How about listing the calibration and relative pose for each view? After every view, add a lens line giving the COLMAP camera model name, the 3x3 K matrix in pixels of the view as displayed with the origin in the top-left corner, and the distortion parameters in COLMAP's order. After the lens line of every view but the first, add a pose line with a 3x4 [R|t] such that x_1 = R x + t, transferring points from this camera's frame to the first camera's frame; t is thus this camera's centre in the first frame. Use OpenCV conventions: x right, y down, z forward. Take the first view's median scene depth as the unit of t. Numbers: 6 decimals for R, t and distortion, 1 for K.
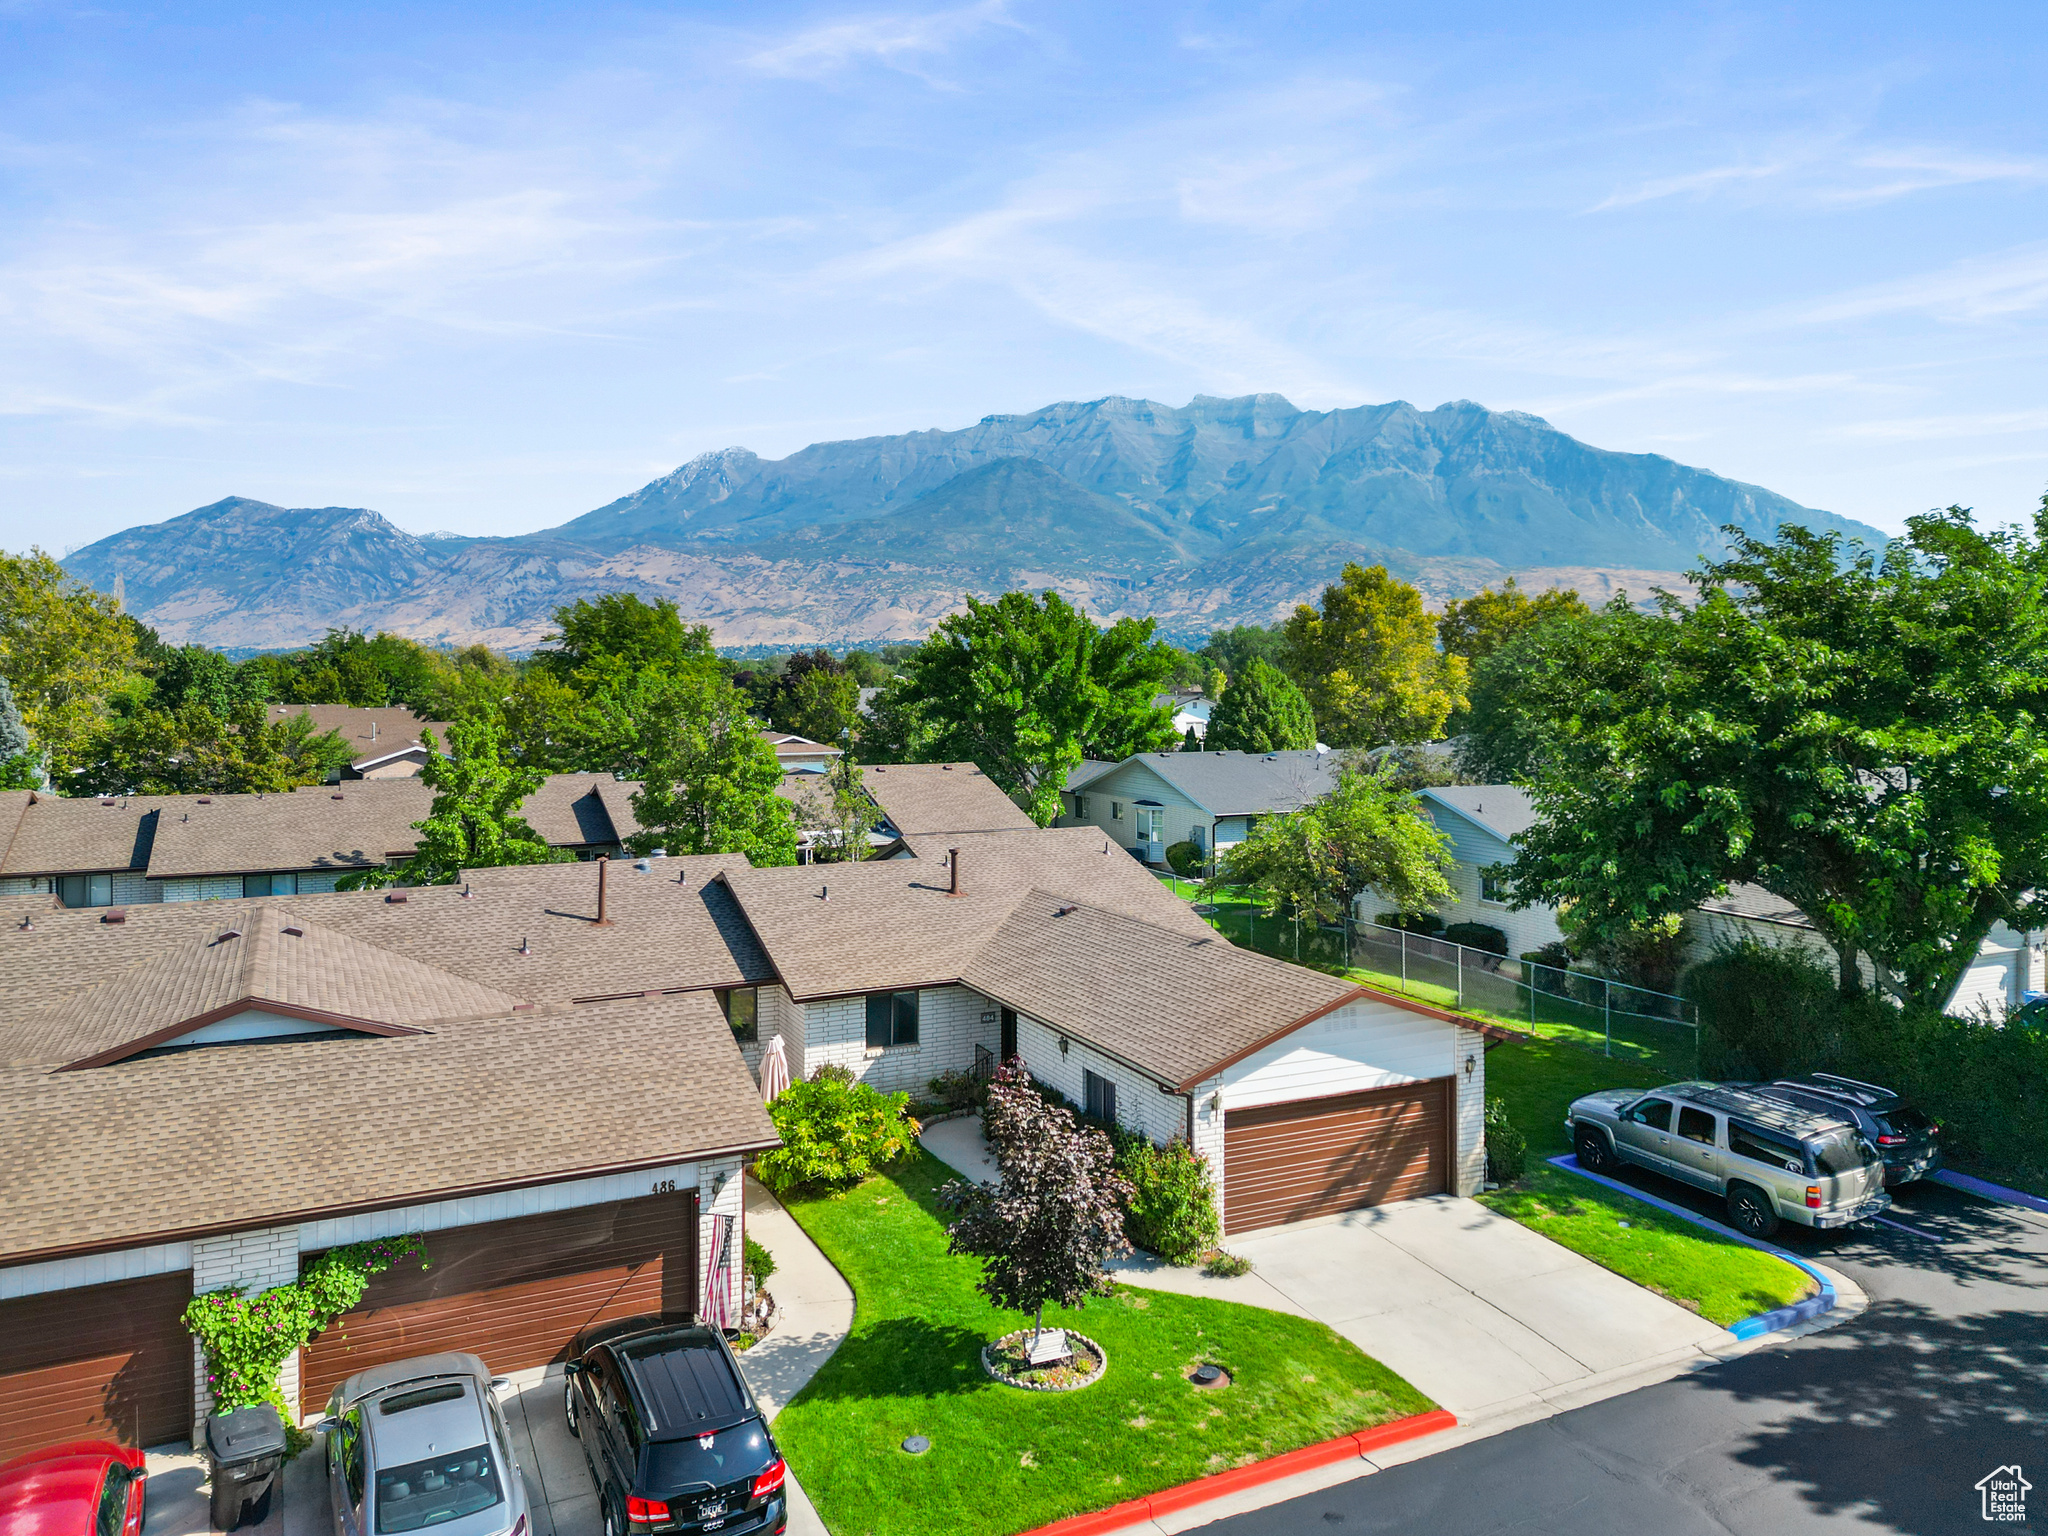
lens RADIAL K [[1415.6, 0, 1013.3], [0, 1415.6, 736.5], [0, 0, 1]] dist [0.121430, -0.105842]
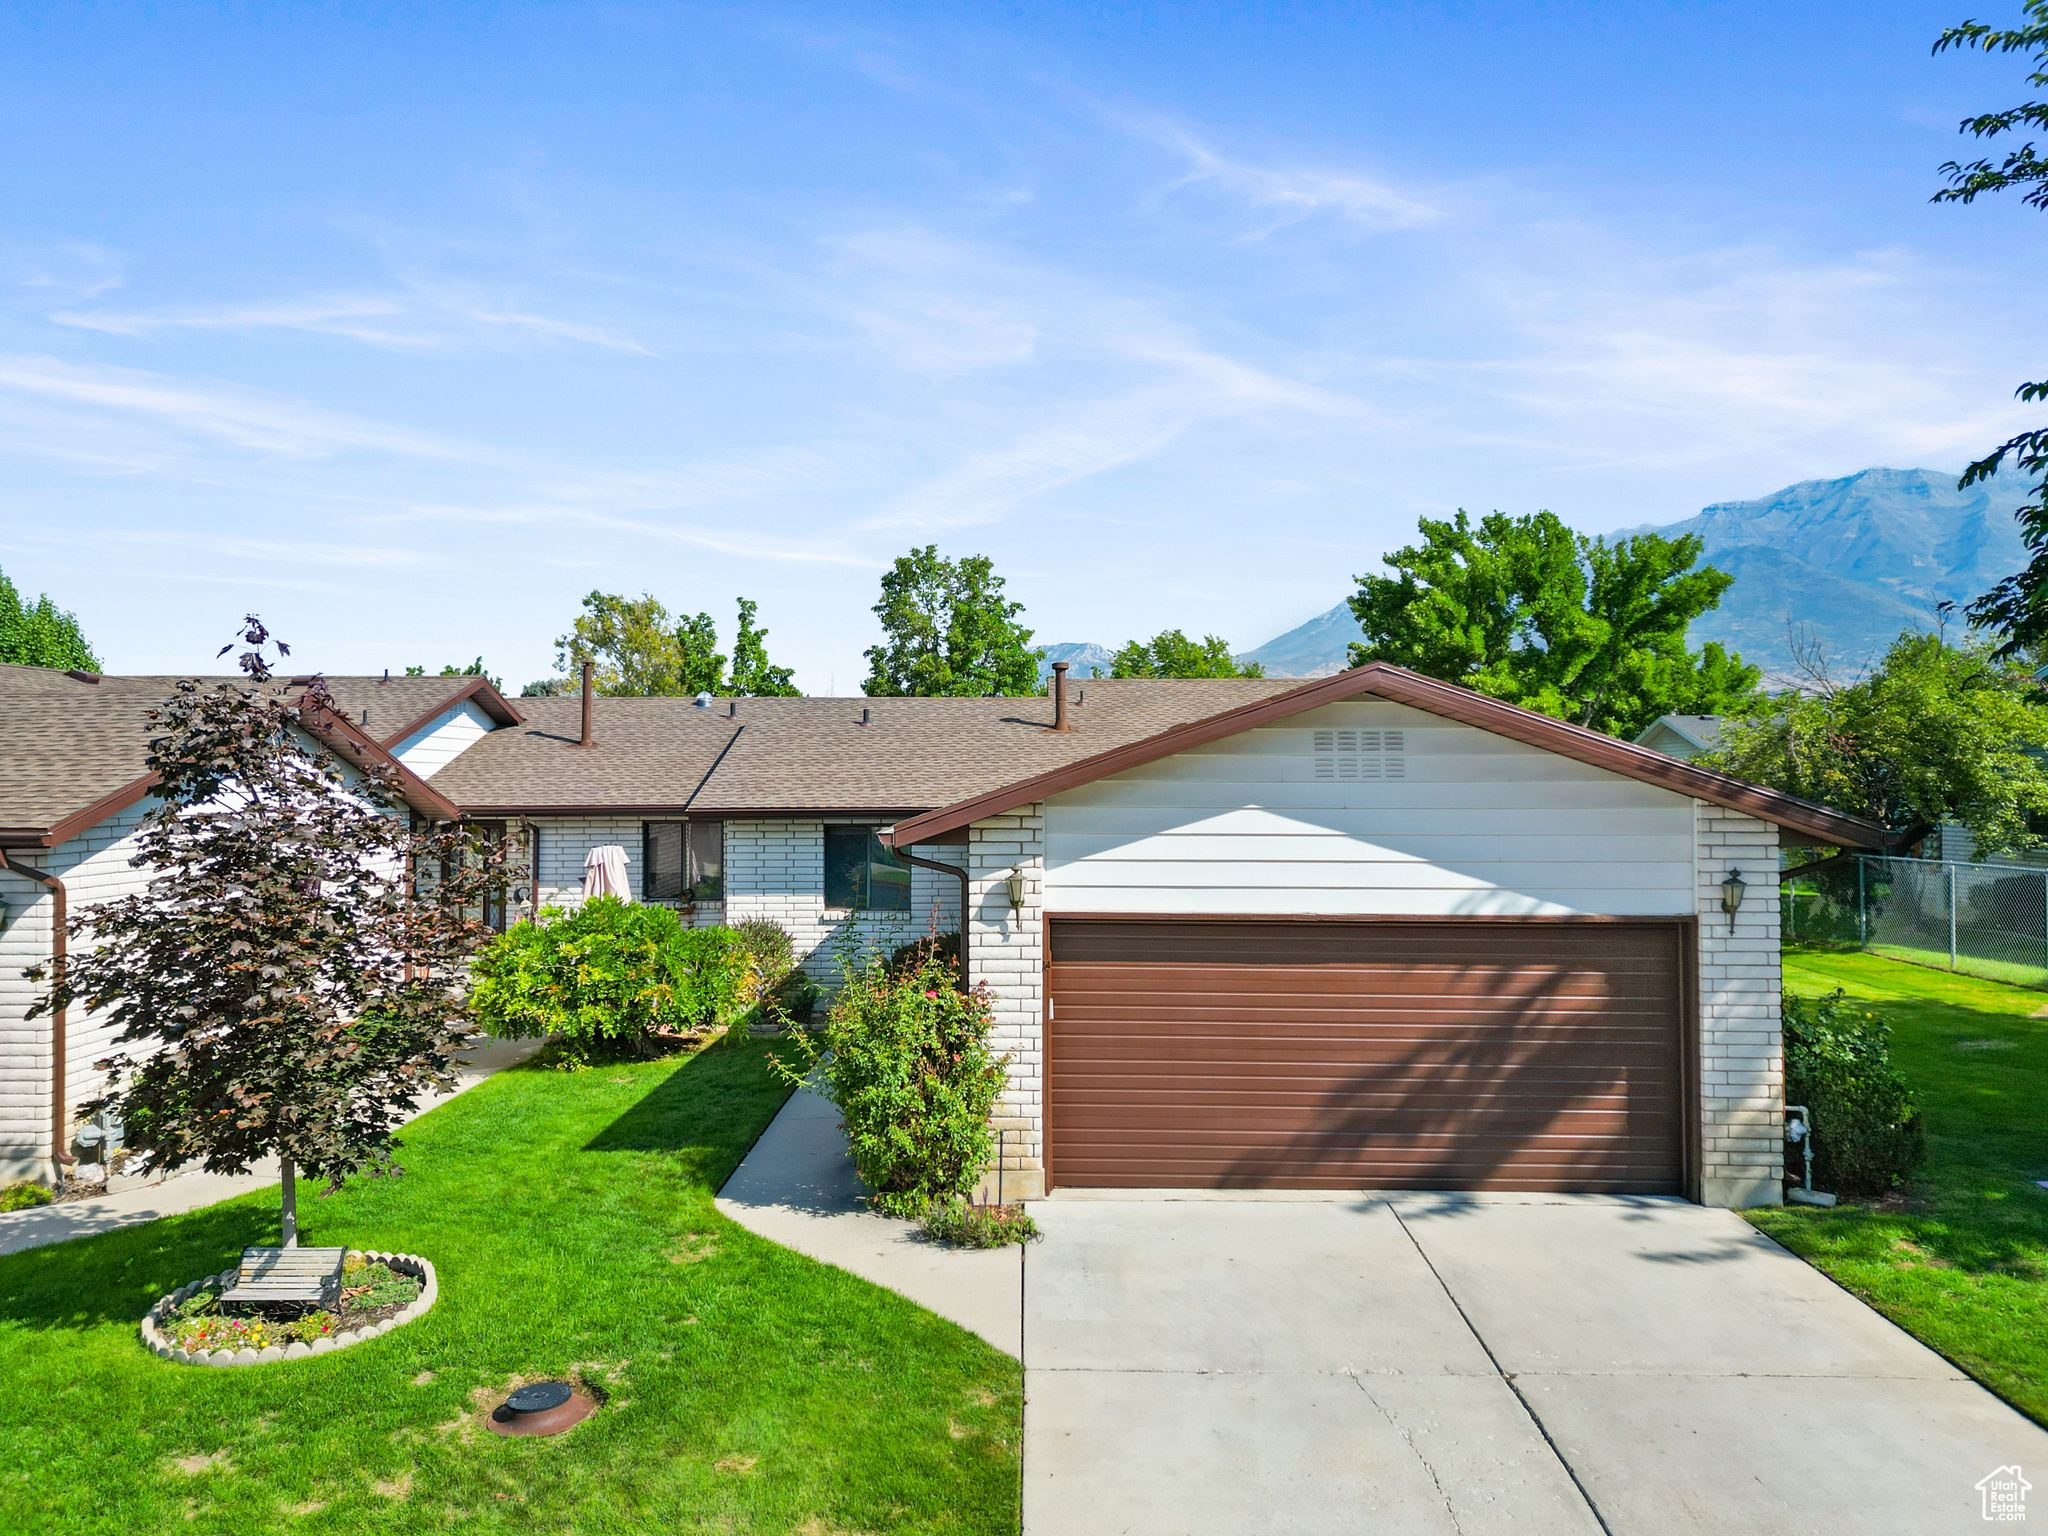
lens RADIAL K [[1402.9, 0, 1024.0], [0, 1402.9, 768.0], [0, 0, 1]] dist [0.092124, -0.097679]
pose [[0.892309, -0.004496, -0.451402, 0.130009], [-0.022254, 0.998296, -0.053935, 0.088645], [0.450876, 0.058172, 0.890689, 0.215815]]
